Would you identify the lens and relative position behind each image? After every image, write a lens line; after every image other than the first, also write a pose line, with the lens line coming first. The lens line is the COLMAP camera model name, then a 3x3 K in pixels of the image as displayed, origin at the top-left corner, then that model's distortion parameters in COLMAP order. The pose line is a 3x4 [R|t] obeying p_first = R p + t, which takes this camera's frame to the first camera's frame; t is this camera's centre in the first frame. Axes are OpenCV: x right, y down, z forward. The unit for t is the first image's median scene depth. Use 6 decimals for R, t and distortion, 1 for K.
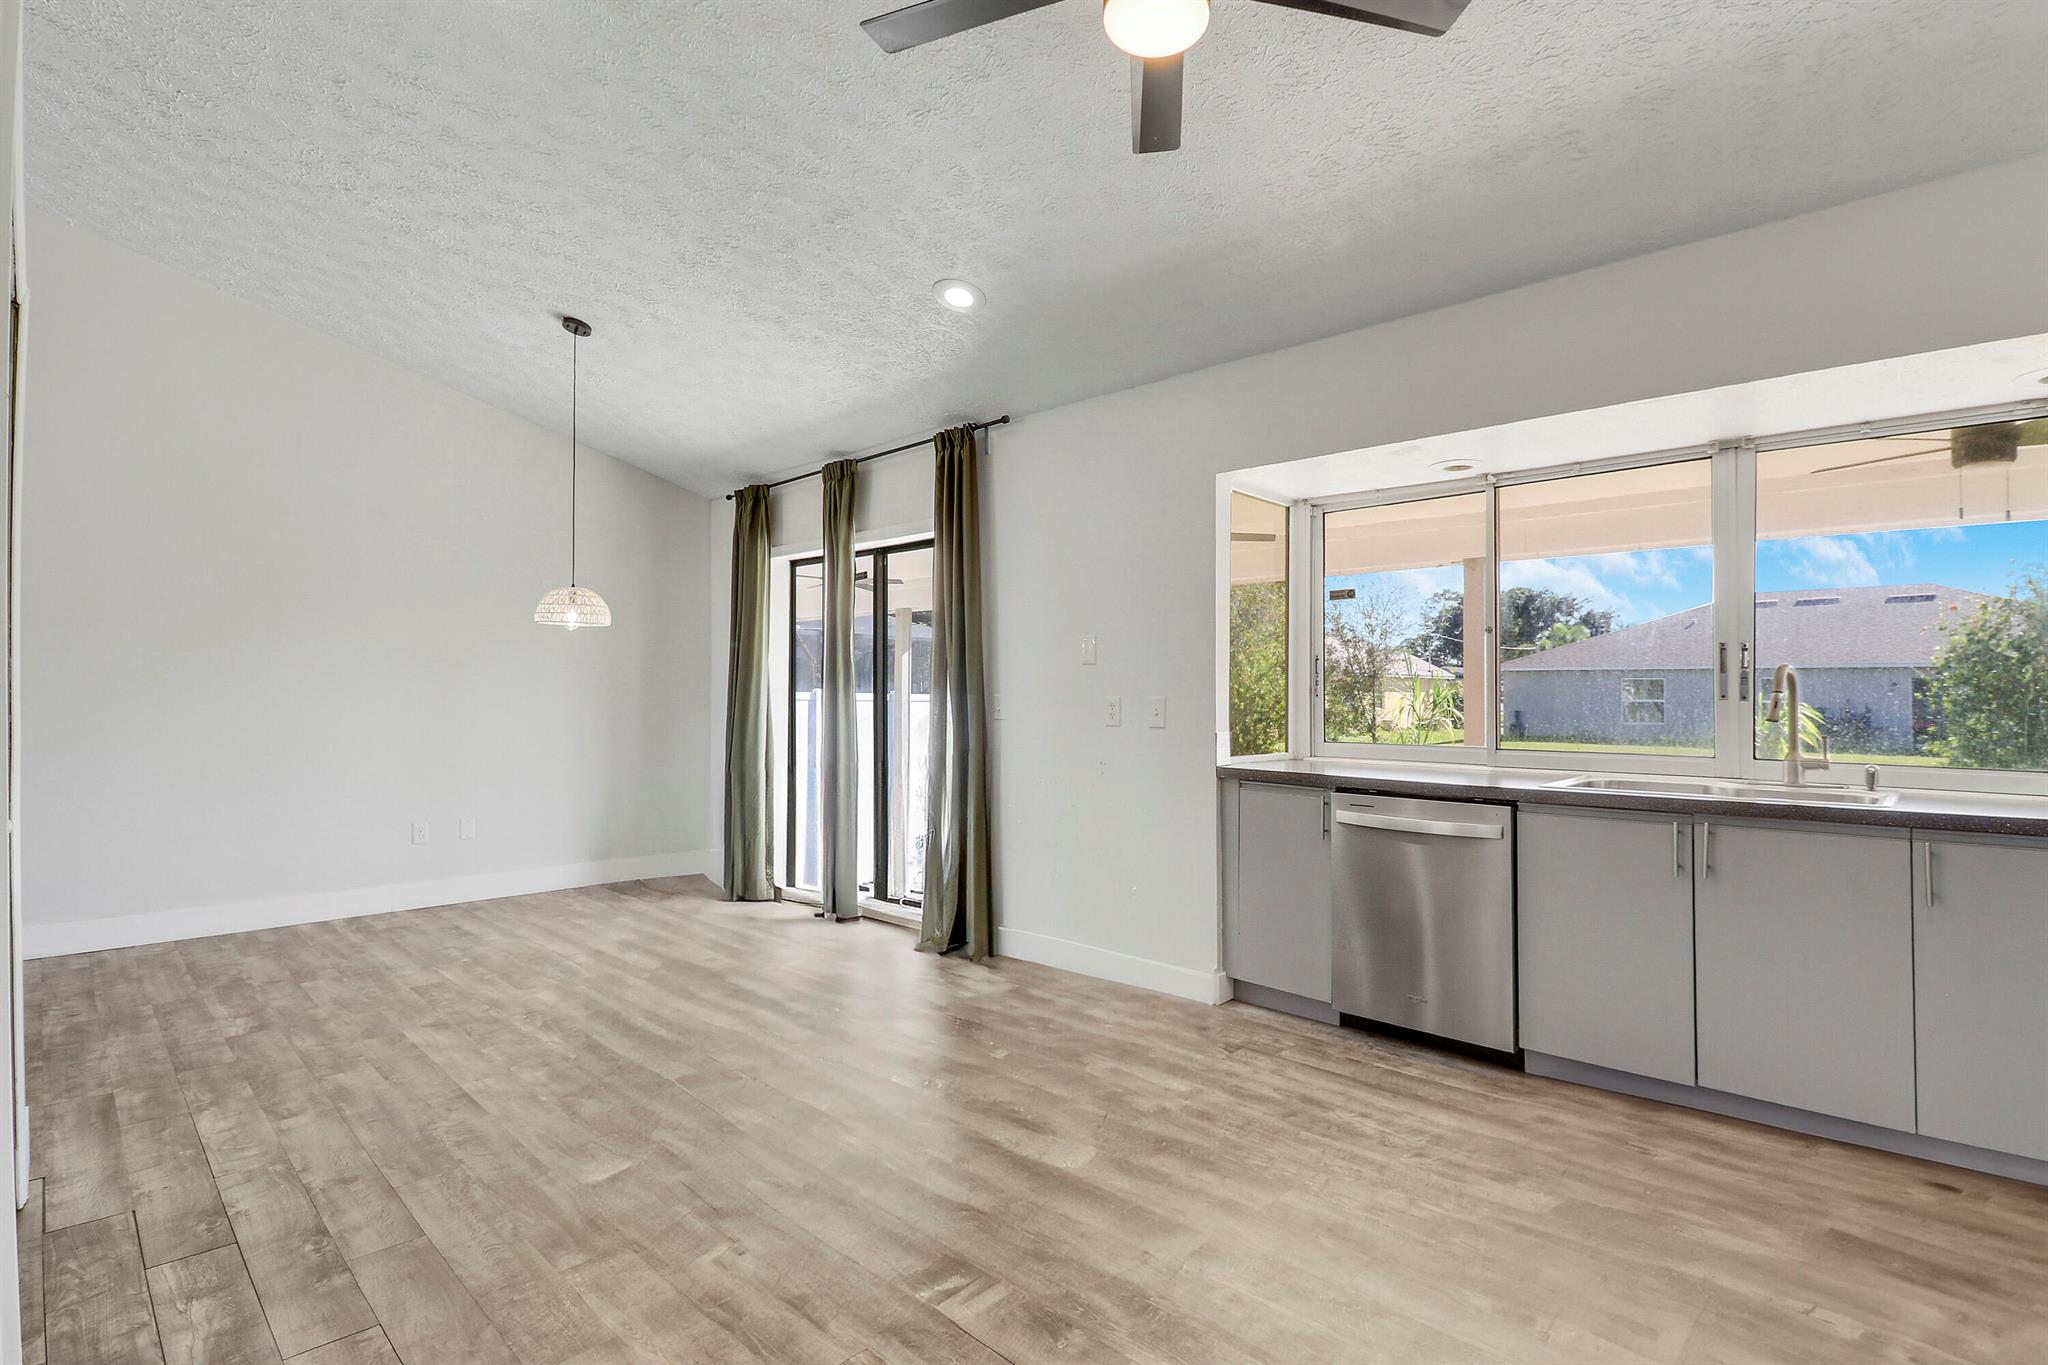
lens RADIAL K [[968.7, 0, 1051.9], [0, 968.7, 688.9], [0, 0, 1]] dist [-0.001897, -0.000128]
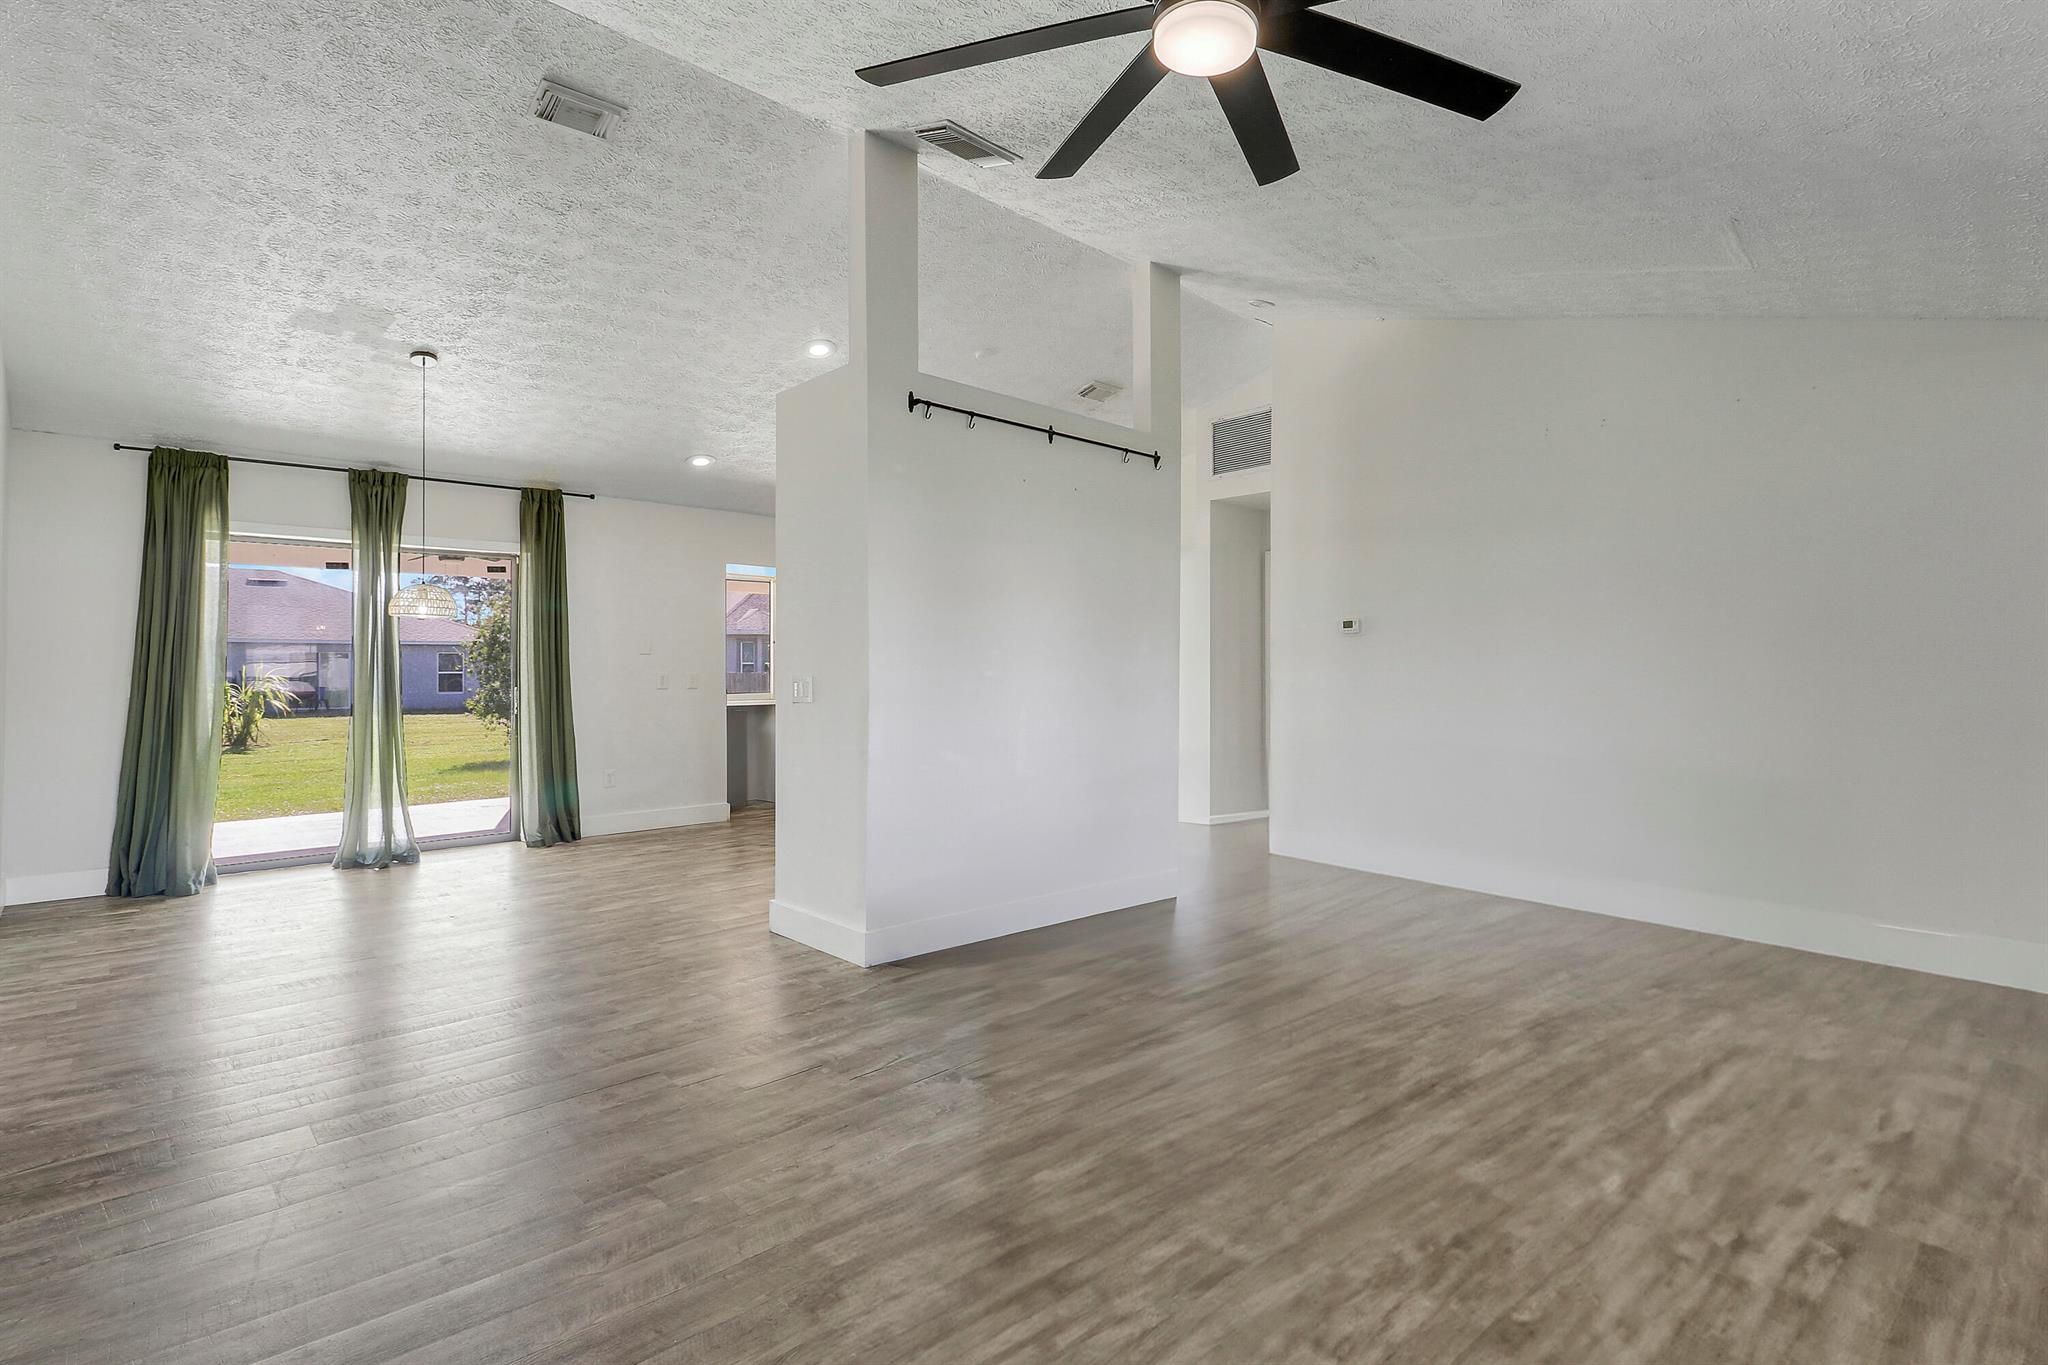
lens RADIAL K [[973.9, 0, 1005.5], [0, 973.9, 645.7], [0, 0, 1]] dist [-0.001085, -0.000164]
pose [[0.053376, 0.017407, 0.998423, -2.264393], [0.001430, 0.999846, -0.017508, -0.011001], [-0.998573, 0.002362, 0.053343, 0.351843]]
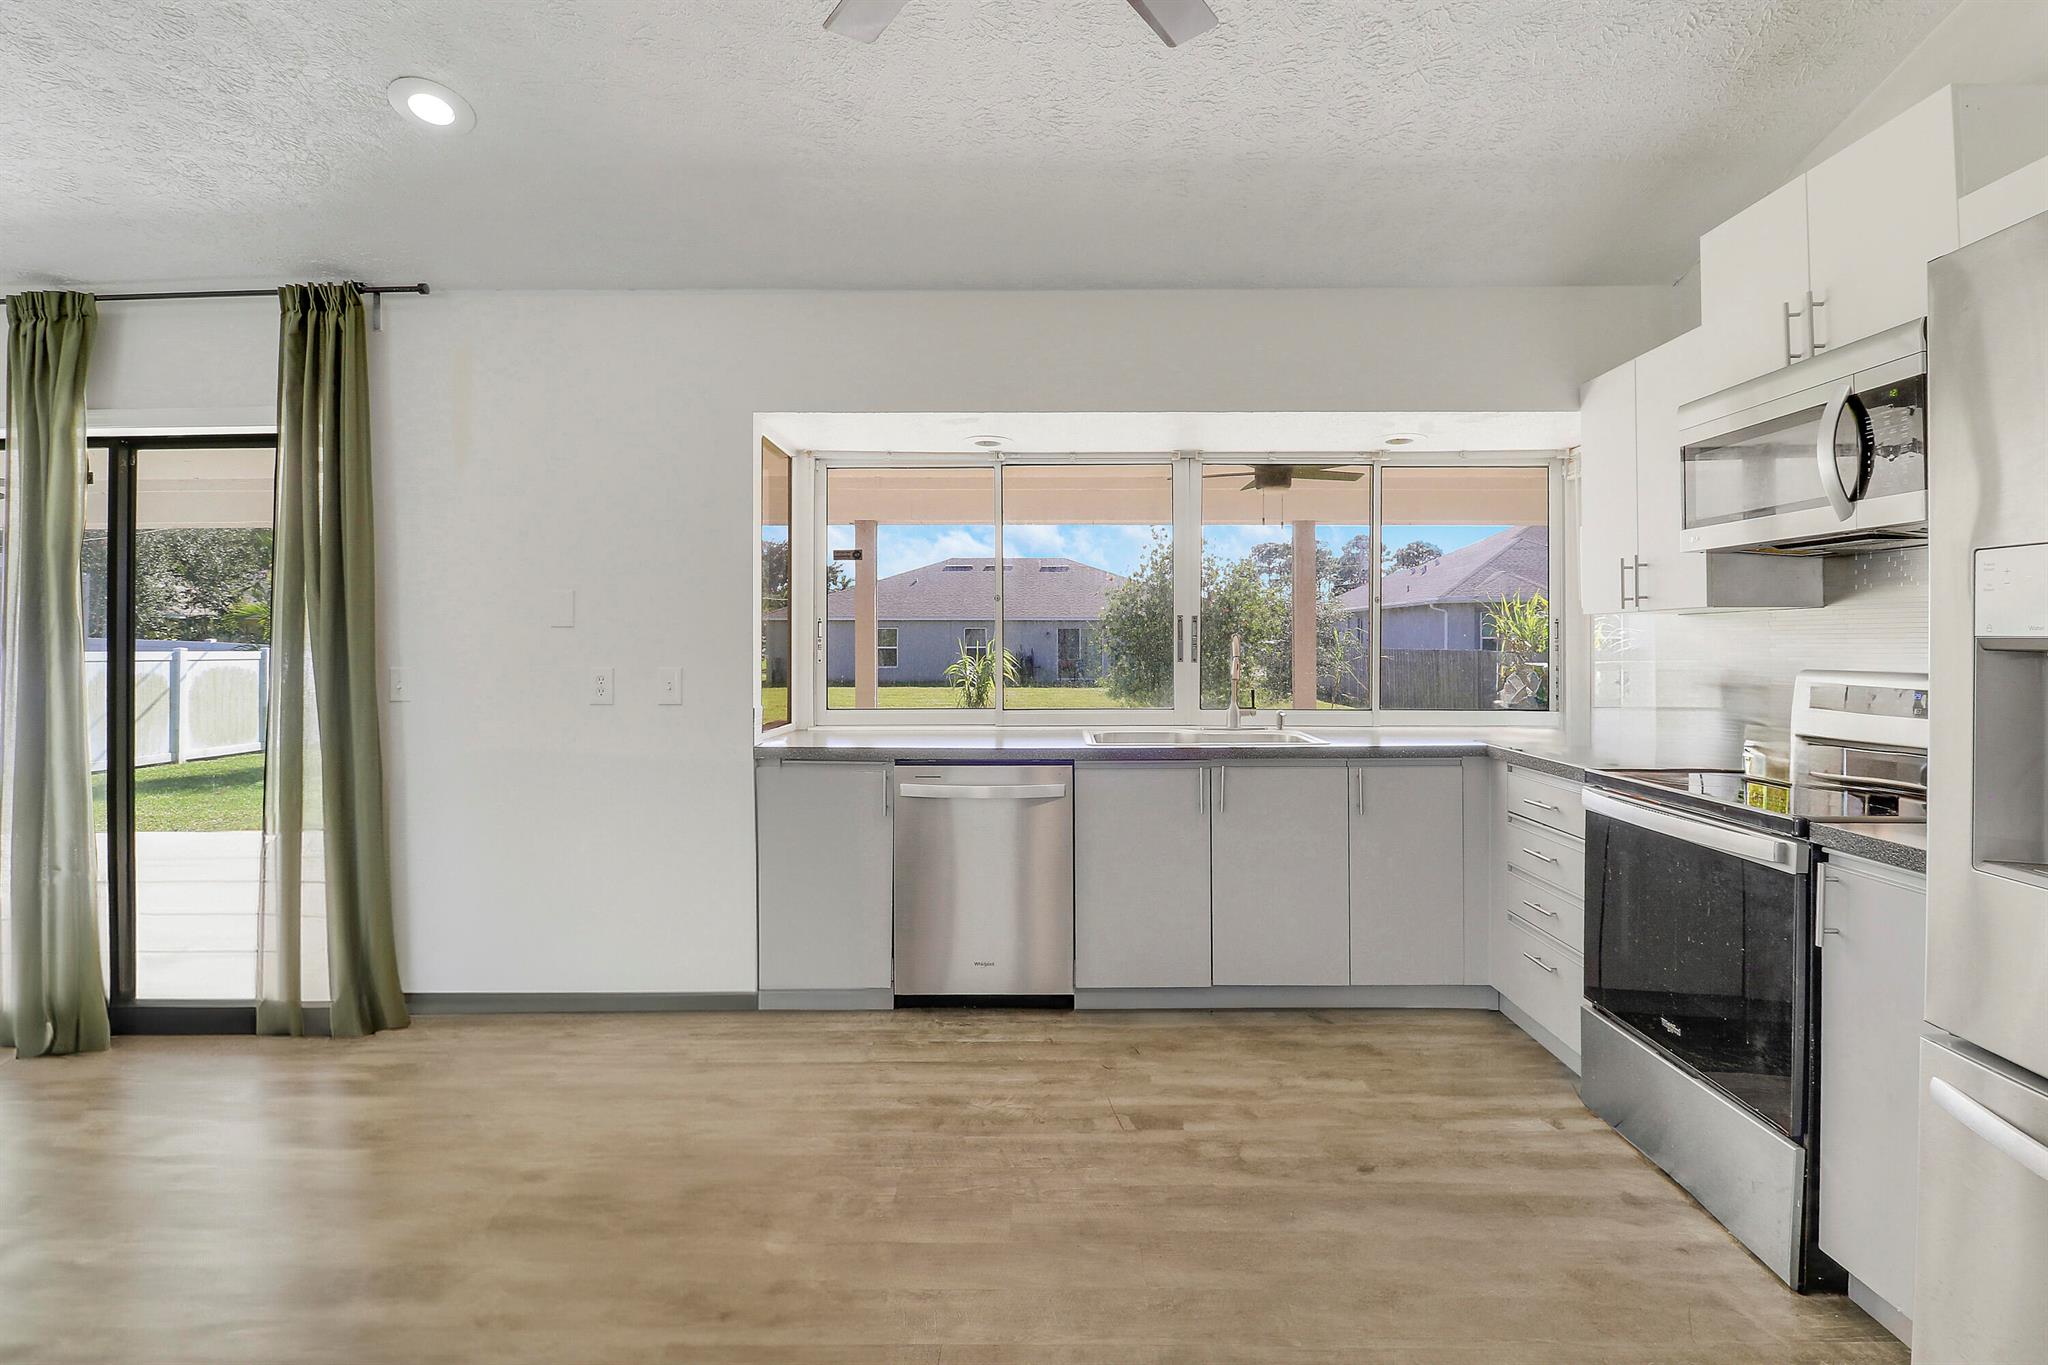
lens RADIAL K [[957.5, 0, 1026.4], [0, 957.5, 631.2], [0, 0, 1]] dist [-0.025287, -0.000256]
pose [[0.737367, 0.003354, 0.675484, -0.273795], [0.002288, 0.999970, -0.007464, -0.020118], [-0.675488, 0.007049, 0.737337, 0.242857]]
